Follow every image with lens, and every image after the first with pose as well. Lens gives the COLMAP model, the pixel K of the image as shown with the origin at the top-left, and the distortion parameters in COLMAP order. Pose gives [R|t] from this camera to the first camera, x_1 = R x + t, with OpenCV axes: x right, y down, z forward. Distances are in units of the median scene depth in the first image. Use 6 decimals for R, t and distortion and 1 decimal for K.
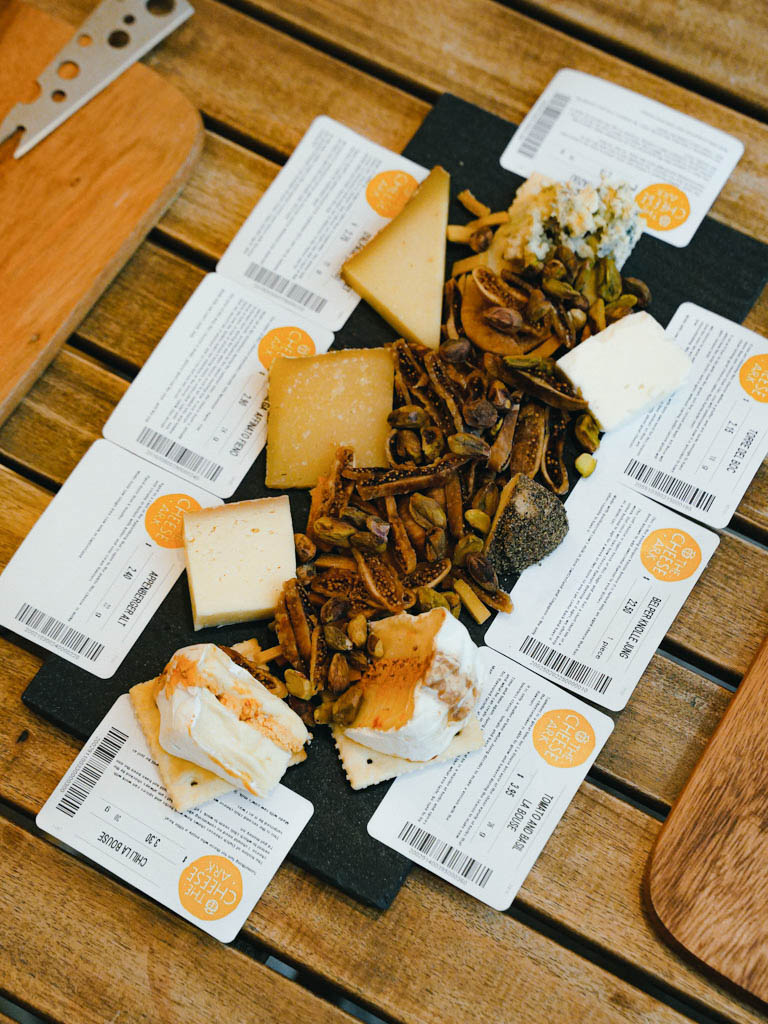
lens RADIAL K [[2239.5, 0, 384.0], [0, 2239.5, 512.0], [0, 0, 1]] dist [0.348072, -0.191296]
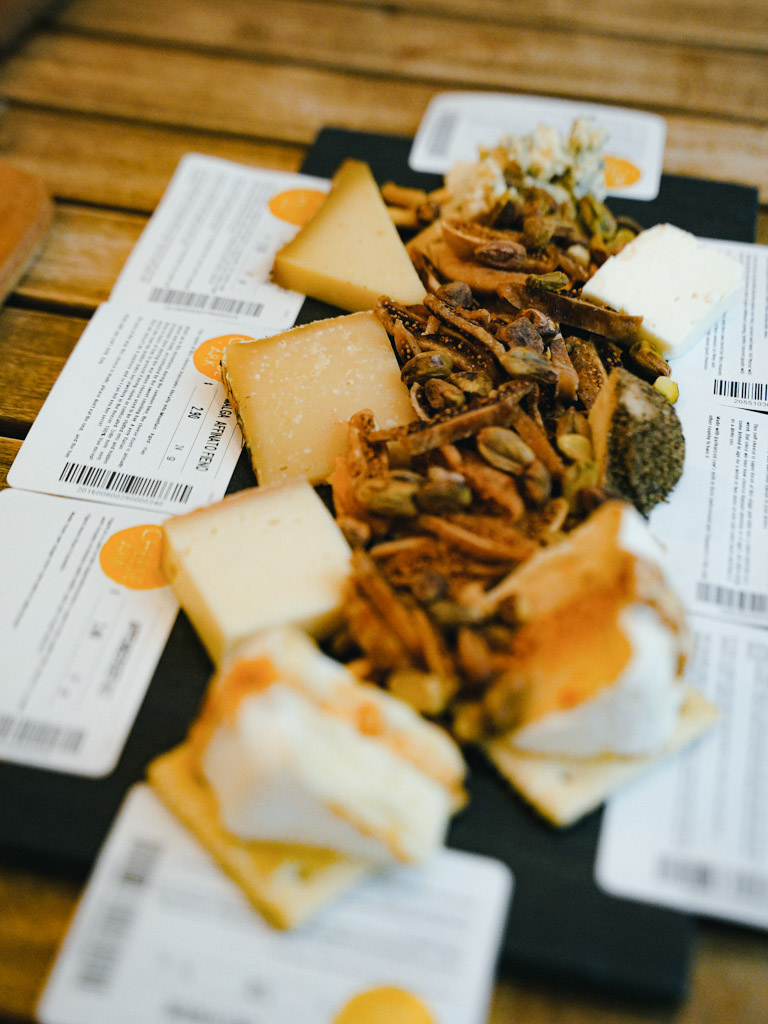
lens RADIAL K [[1540.6, 0, 384.0], [0, 1540.6, 512.0], [0, 0, 1]] dist [0.163855, 0.104942]
pose [[0.952855, -0.194059, 0.233256, -0.128484], [0.261148, 0.915917, -0.304790, 0.149223], [-0.154496, 0.351335, 0.923414, 0.549646]]
